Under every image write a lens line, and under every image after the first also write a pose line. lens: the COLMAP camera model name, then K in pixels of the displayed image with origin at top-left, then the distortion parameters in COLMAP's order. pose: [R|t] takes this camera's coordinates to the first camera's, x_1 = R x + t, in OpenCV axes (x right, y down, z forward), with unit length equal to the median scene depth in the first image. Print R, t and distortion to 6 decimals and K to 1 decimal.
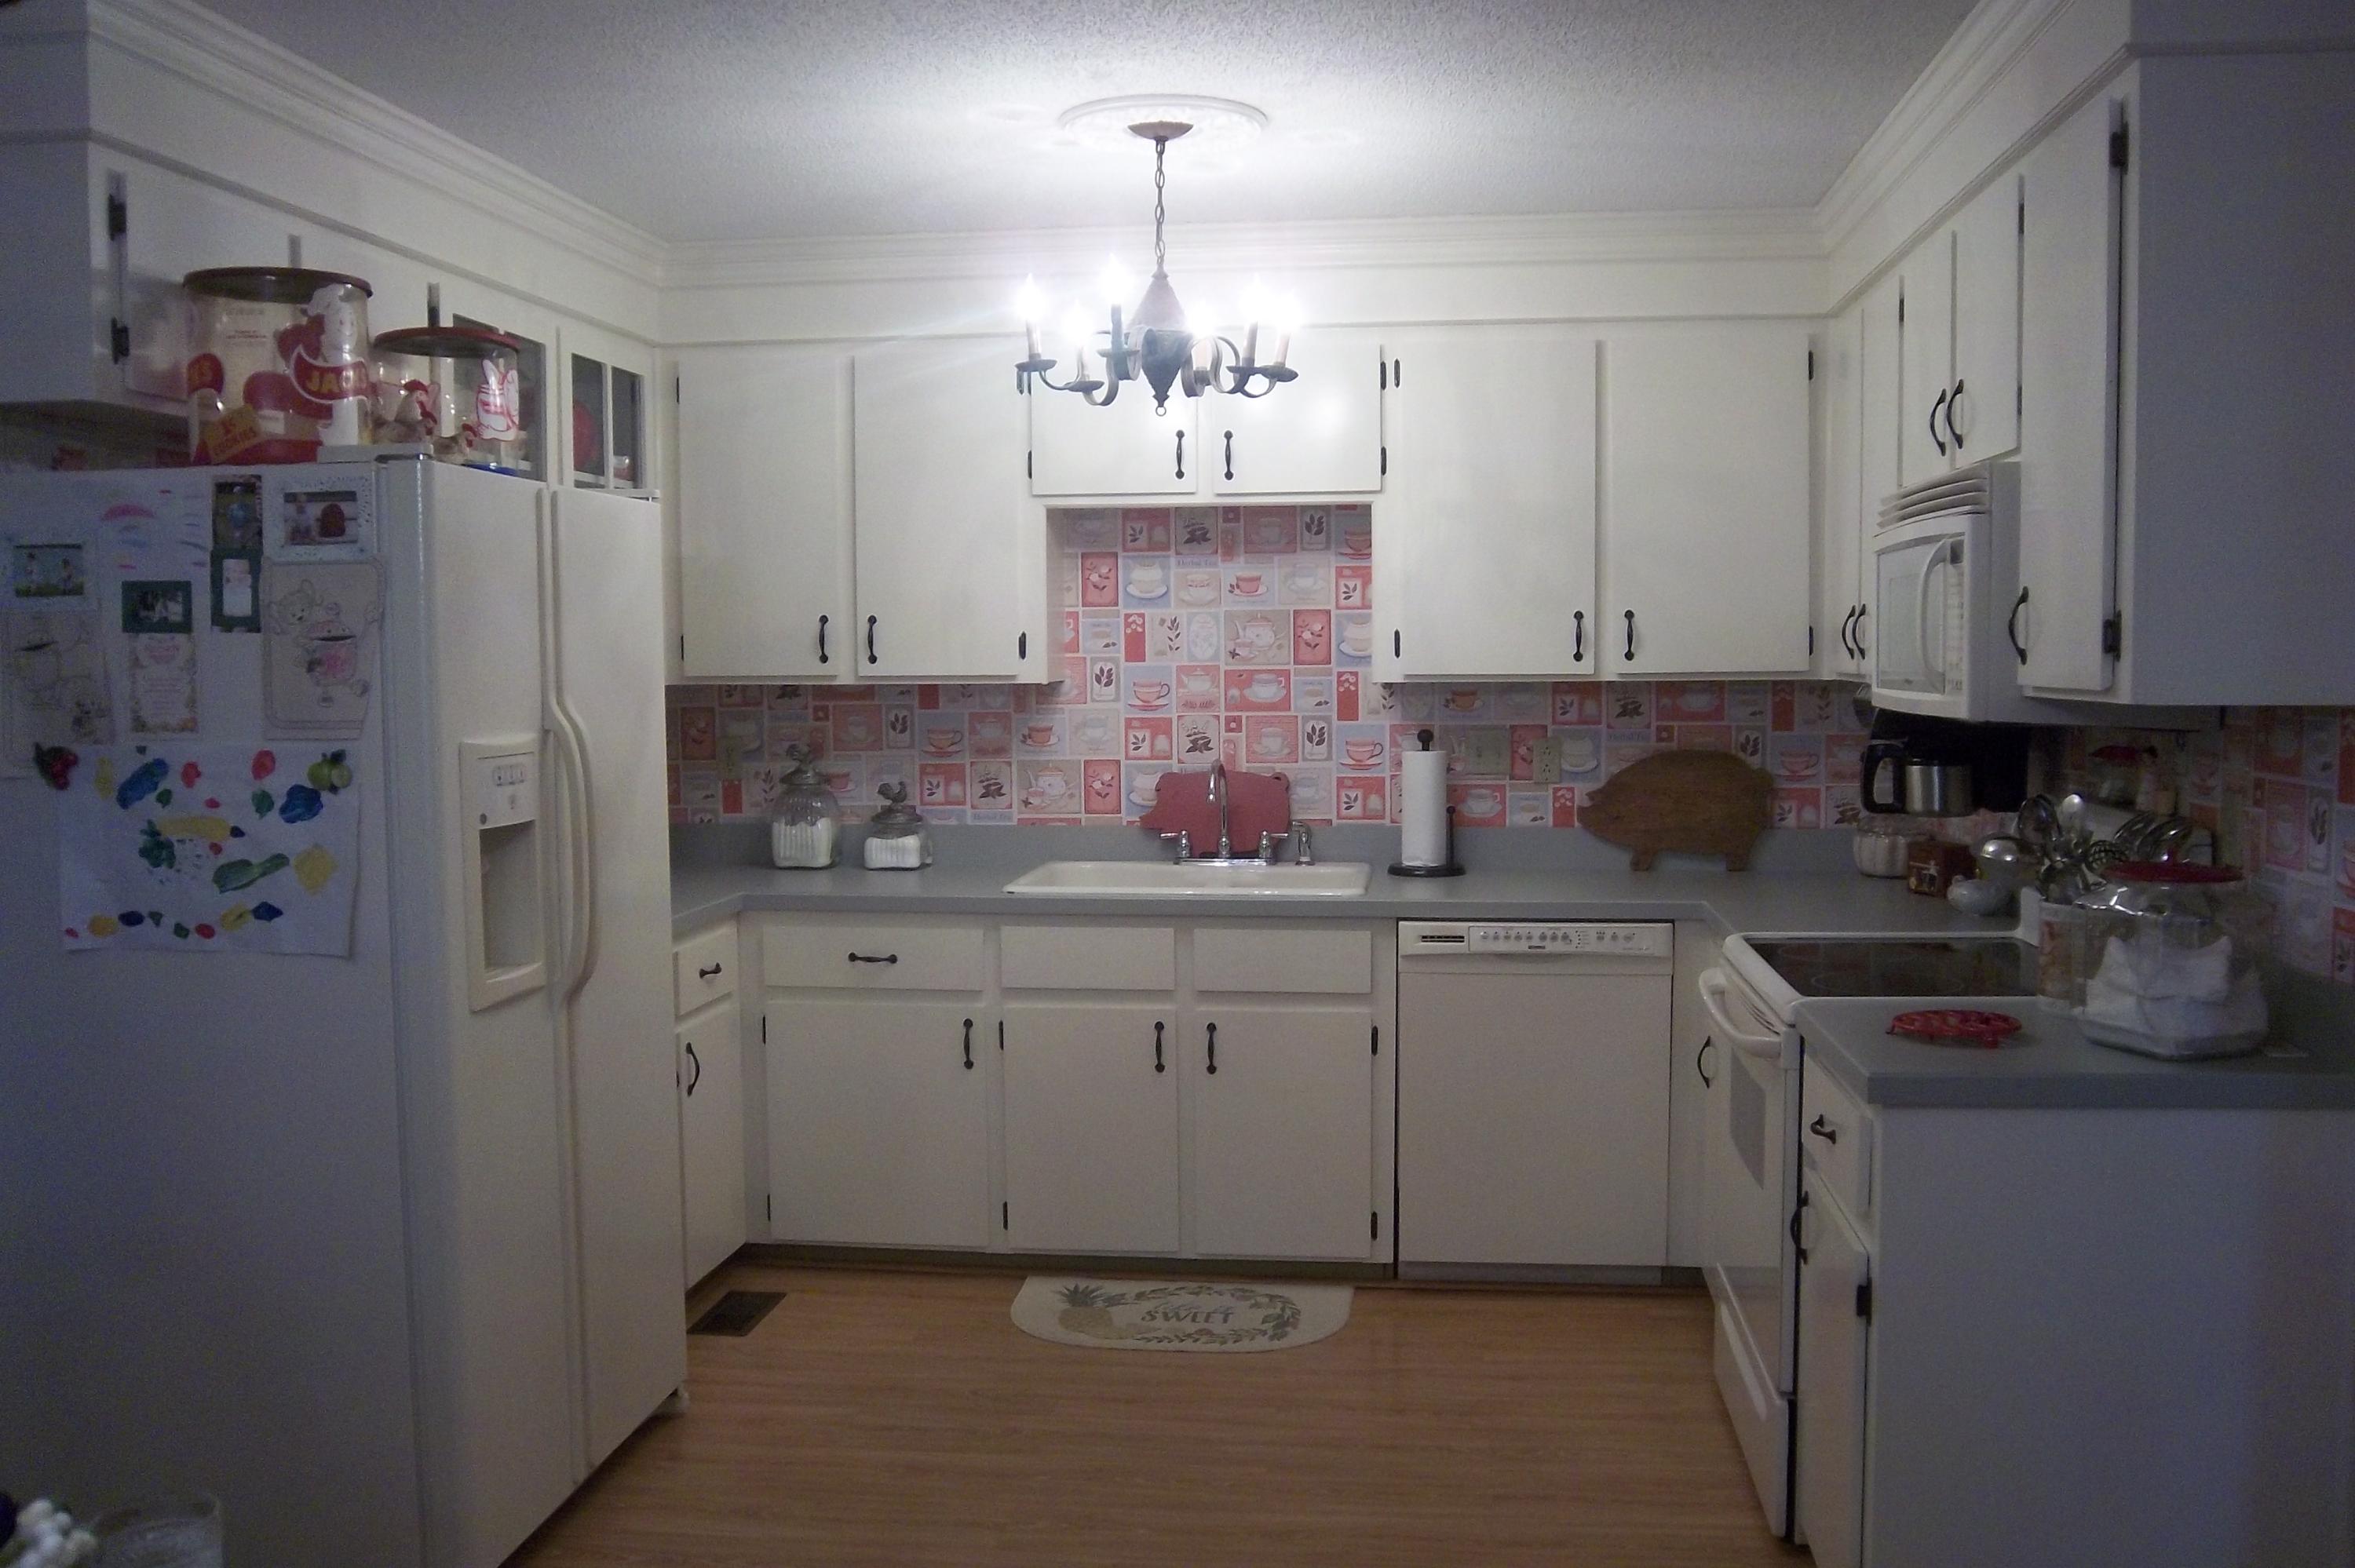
lens RADIAL K [[2005.2, 0, 1202.4], [0, 2005.2, 781.7], [0, 0, 1]] dist [-0.103527, 0.084369]
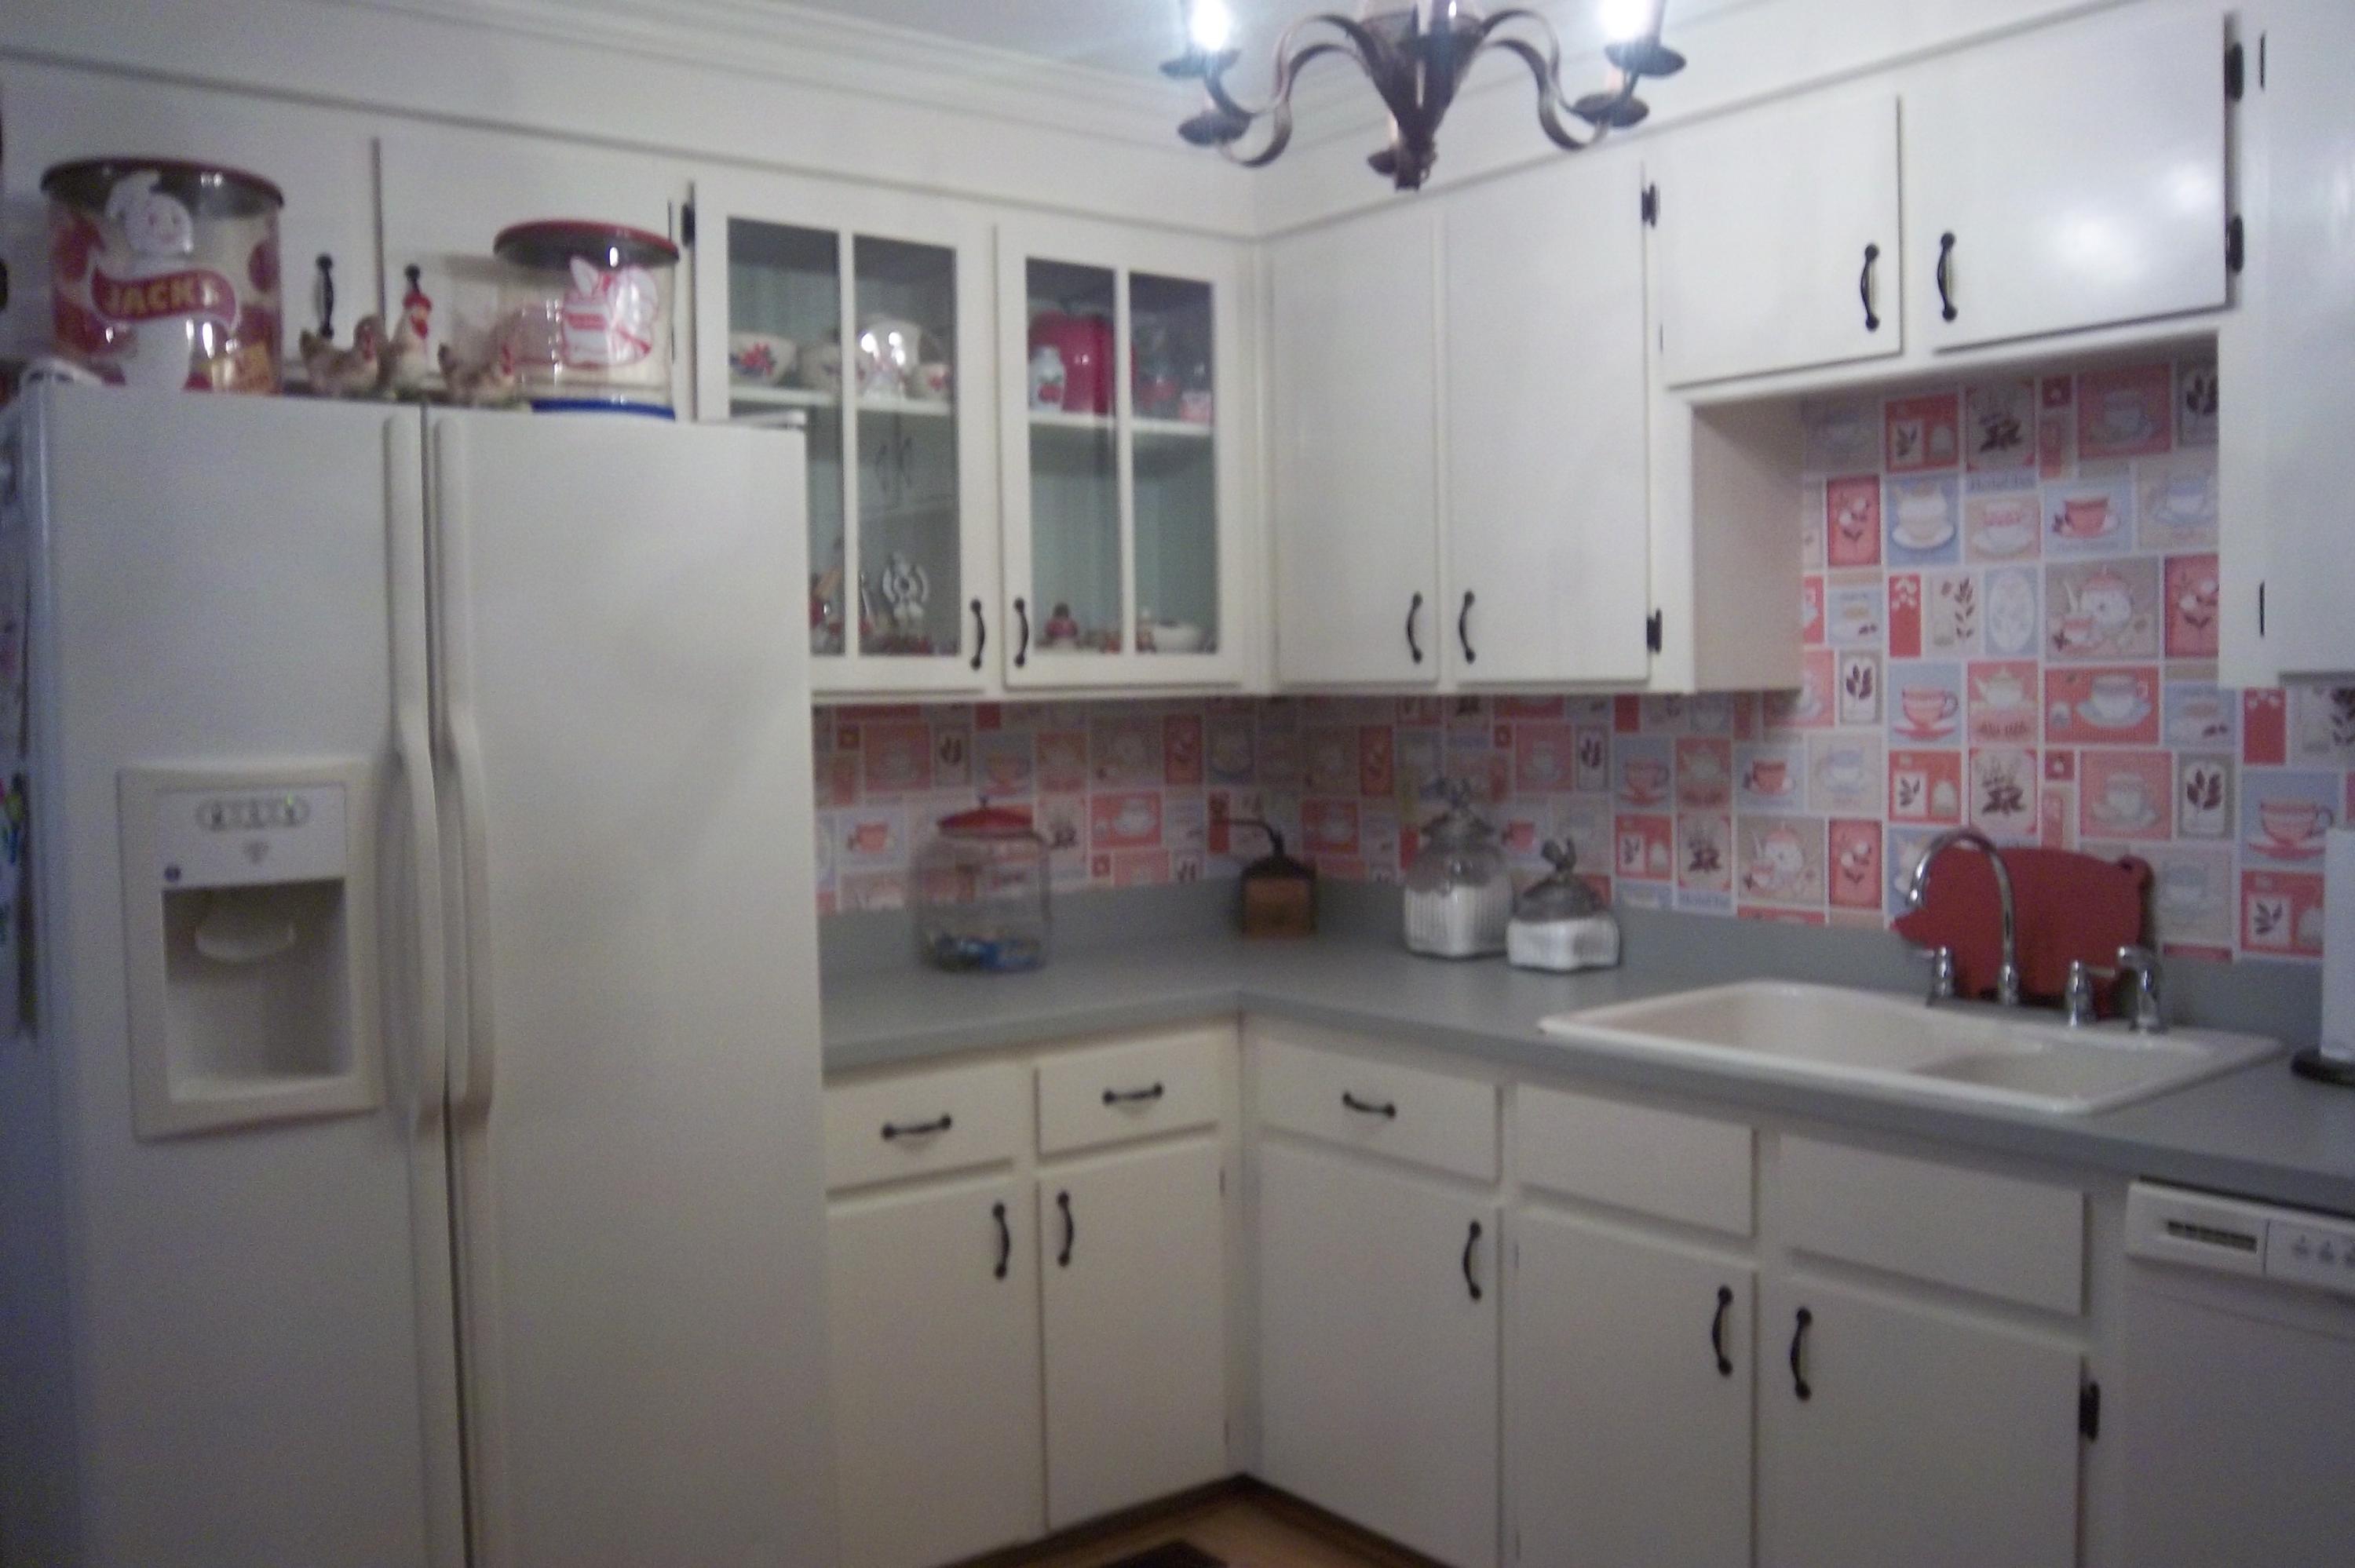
lens RADIAL K [[2005.2, 0, 1202.4], [0, 2005.2, 781.7], [0, 0, 1]] dist [-0.103527, 0.084369]
pose [[0.708618, 0.028331, -0.705023, 0.235447], [-0.035285, 0.999366, 0.004693, -0.018298], [0.704709, 0.021551, 0.709169, 0.439447]]
